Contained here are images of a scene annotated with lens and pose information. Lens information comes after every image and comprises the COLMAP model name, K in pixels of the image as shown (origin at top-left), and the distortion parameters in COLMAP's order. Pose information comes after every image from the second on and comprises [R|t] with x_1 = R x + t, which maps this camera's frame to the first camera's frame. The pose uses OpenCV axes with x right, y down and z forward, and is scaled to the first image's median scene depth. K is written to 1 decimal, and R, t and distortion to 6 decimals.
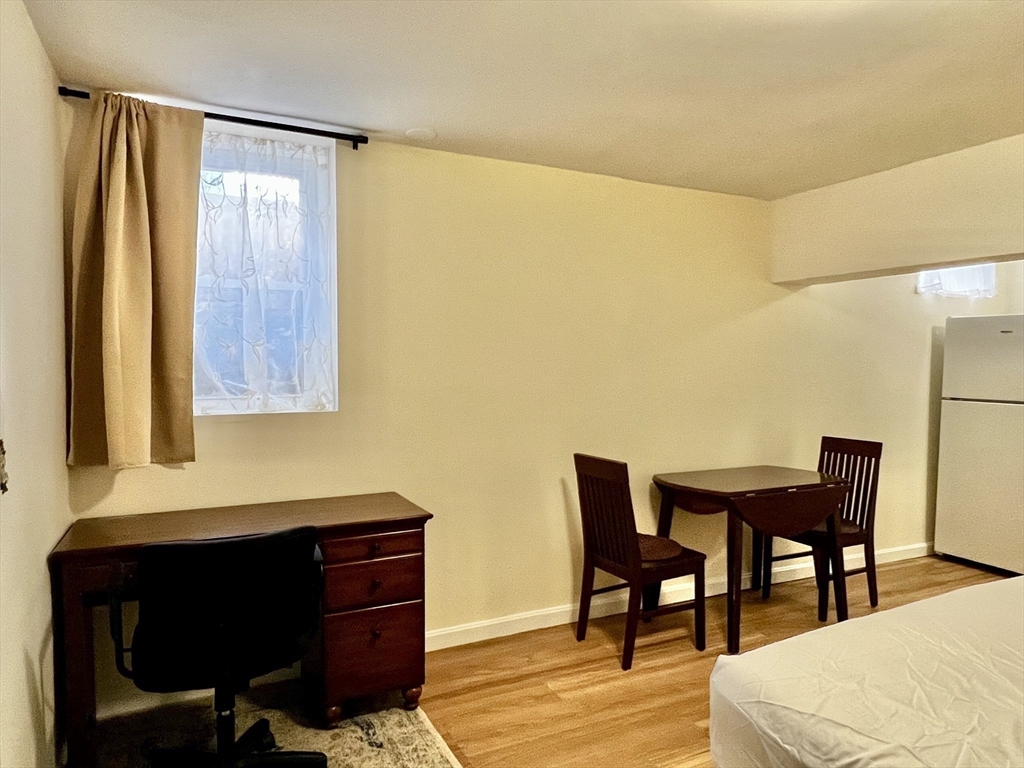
lens RADIAL K [[652.6, 0, 505.7], [0, 652.6, 387.9], [0, 0, 1]] dist [0.016596, -0.000878]
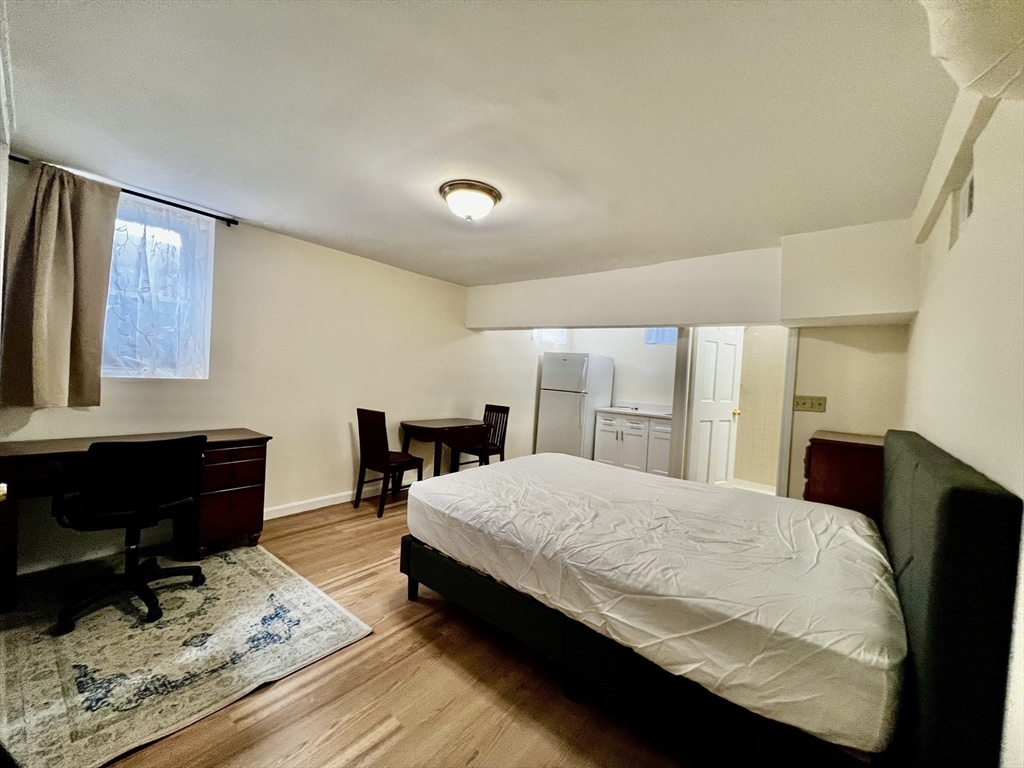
lens RADIAL K [[409.7, 0, 505.5], [0, 409.7, 383.2], [0, 0, 1]] dist [0.001079, -0.000834]
pose [[0.905830, 0.040205, 0.421729, -0.008712], [-0.038465, 0.999180, -0.012636, 0.029659], [-0.421891, -0.004775, 0.906634, -0.269922]]
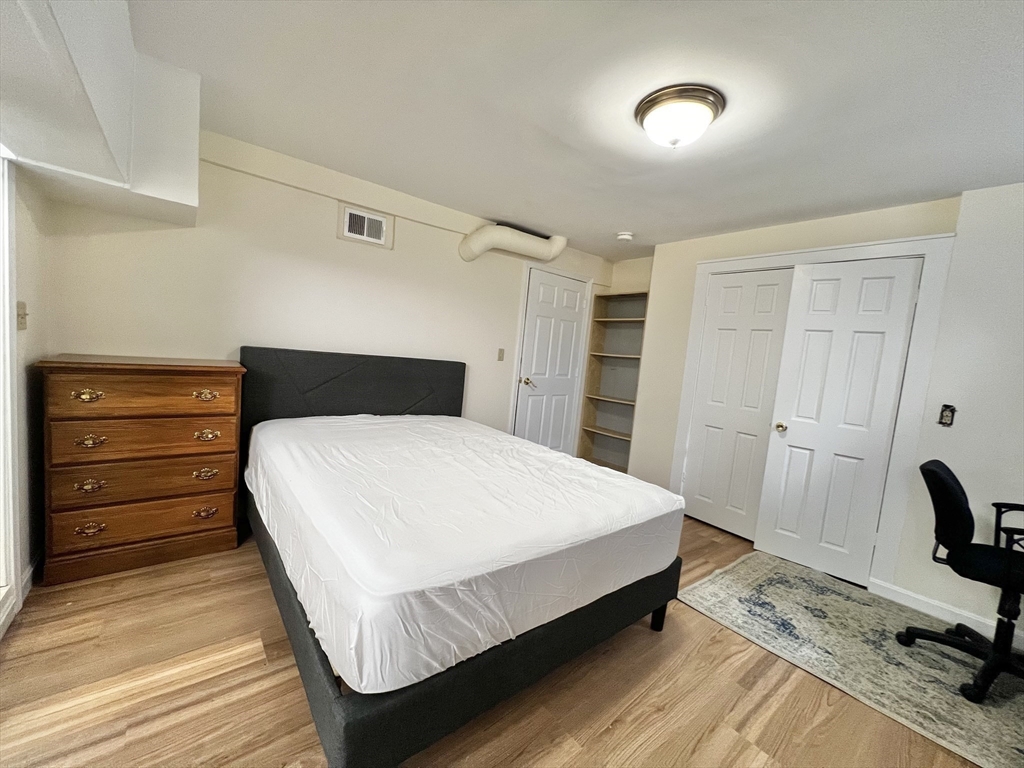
lens RADIAL K [[409.7, 0, 508.2], [0, 409.7, 384.3], [0, 0, 1]] dist [0.001079, -0.000834]
pose [[-0.968591, -0.067906, -0.239207, 0.615071], [-0.100707, 0.986690, 0.127678, -0.011065], [0.227353, 0.147758, -0.962537, 1.083244]]
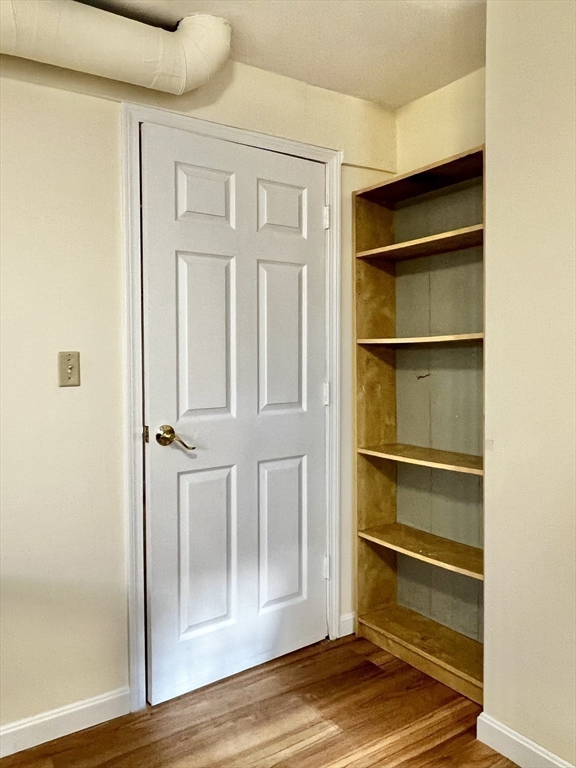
lens RADIAL K [[612.3, 0, 285.4], [0, 612.3, 378.0], [0, 0, 1]] dist [-0.005602, 0.000001]
pose [[-0.988398, 0.017800, -0.150837, 0.191369], [0.006738, 0.997270, 0.073532, 0.026305], [0.151734, 0.071663, -0.985820, 0.516443]]
